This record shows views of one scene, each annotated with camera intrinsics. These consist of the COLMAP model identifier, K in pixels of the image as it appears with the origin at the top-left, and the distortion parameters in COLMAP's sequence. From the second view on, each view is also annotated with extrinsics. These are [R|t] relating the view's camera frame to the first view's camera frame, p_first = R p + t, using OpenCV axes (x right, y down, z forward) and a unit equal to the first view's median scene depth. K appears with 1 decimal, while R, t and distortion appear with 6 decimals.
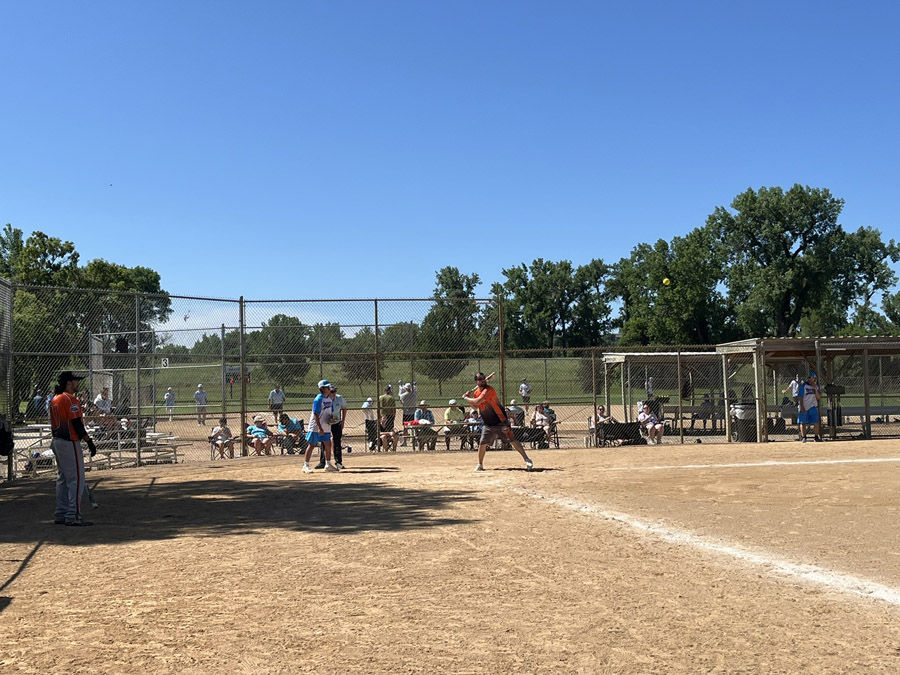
lens RADIAL K [[1188.6, 0, 450.0], [0, 1188.6, 337.5], [0, 0, 1]] dist [0.110446, -0.049630]
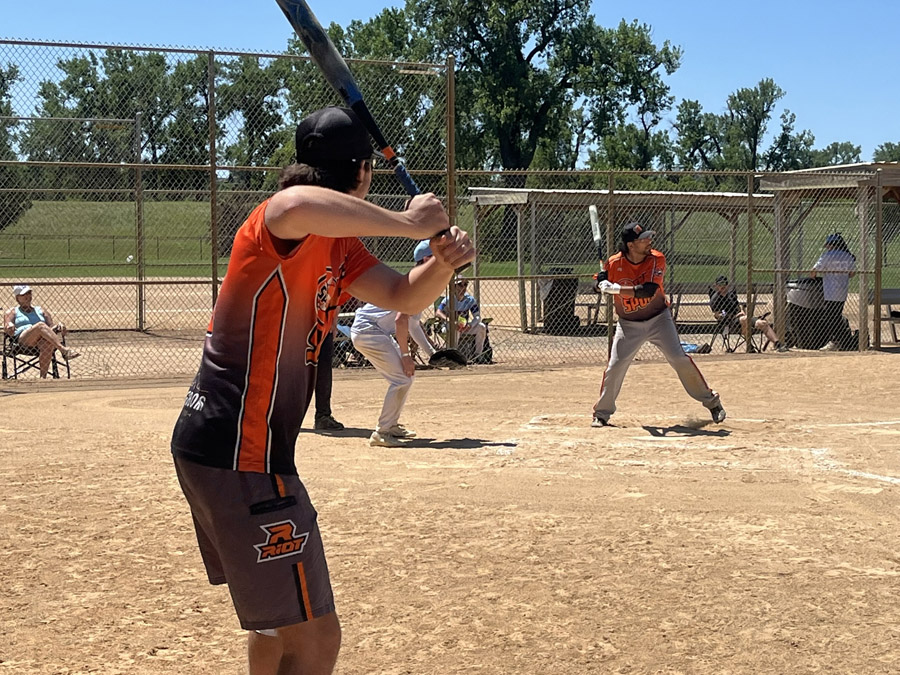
lens RADIAL K [[1719.5, 0, 450.0], [0, 1719.5, 337.5], [0, 0, 1]] dist [0.218490, -1.088378]
pose [[0.958174, 0.003707, 0.286162, -0.028065], [-0.030256, 0.995625, 0.088409, 0.002972], [-0.284582, -0.093370, 0.954094, 0.054688]]
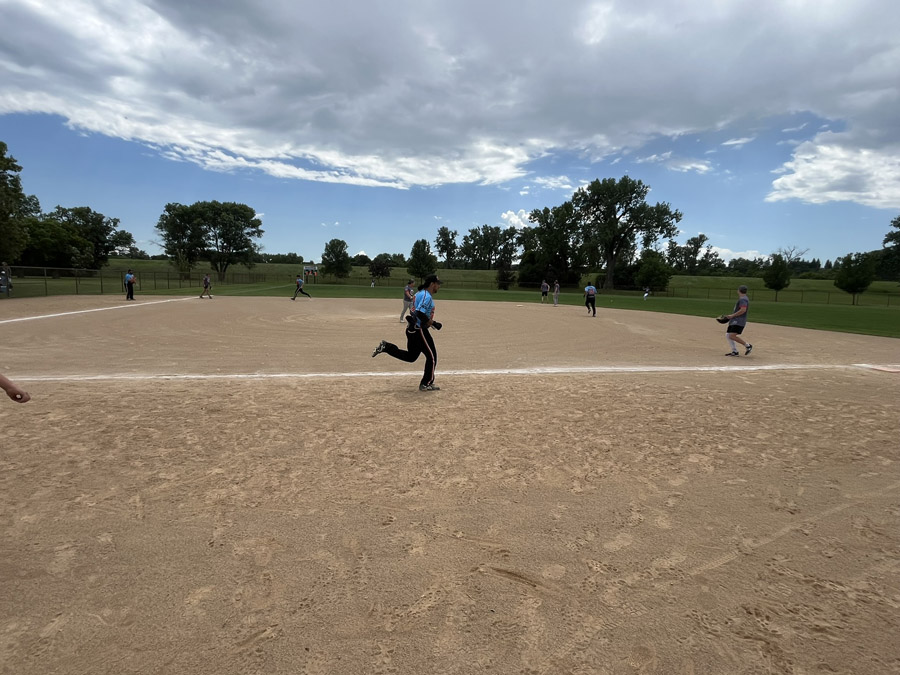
lens RADIAL K [[448.9, 0, 451.9], [0, 448.9, 317.6], [0, 0, 1]] dist [-0.017353, 0.000876]
pose [[0.998990, 0.044478, -0.006350, 0.037591], [-0.043424, 0.992117, 0.117551, 0.010296], [0.011528, -0.117156, 0.993047, 0.252298]]
